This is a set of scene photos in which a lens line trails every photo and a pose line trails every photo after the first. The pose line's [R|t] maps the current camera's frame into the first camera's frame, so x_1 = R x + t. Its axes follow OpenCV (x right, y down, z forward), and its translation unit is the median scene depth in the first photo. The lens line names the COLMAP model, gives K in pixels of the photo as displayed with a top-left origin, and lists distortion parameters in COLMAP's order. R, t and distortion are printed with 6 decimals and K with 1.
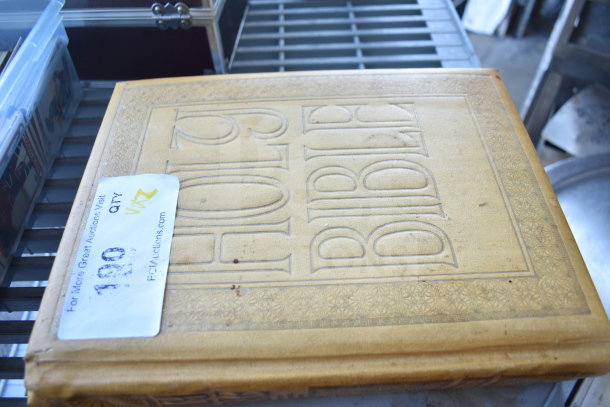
lens RADIAL K [[462.7, 0, 305.0], [0, 462.7, 203.5], [0, 0, 1]] dist [-0.087788, -0.000609]
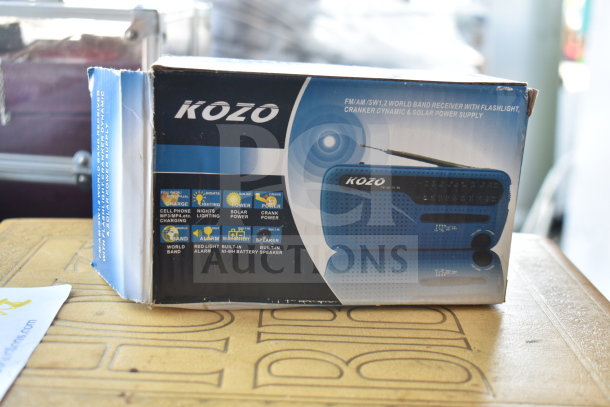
lens RADIAL K [[785.1, 0, 305.0], [0, 785.1, 203.5], [0, 0, 1]] dist [-0.002297, -0.027967]
pose [[0.997985, 0.062533, -0.010761, 0.054322], [-0.056790, 0.804613, -0.591078, 0.392592], [-0.028303, 0.590498, 0.806543, 0.008200]]
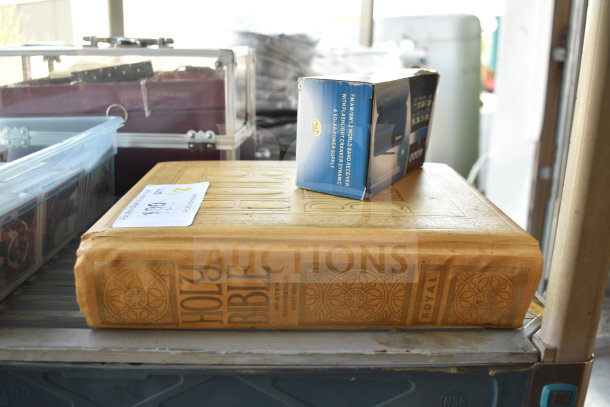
lens RADIAL K [[584.2, 0, 305.0], [0, 584.2, 203.5], [0, 0, 1]] dist [-0.047552, -0.001575]
pose [[0.999452, 0.033095, -0.001167, 0.010962], [-0.027378, 0.805968, -0.591325, 0.798209], [-0.018629, 0.591033, 0.806432, -0.281847]]
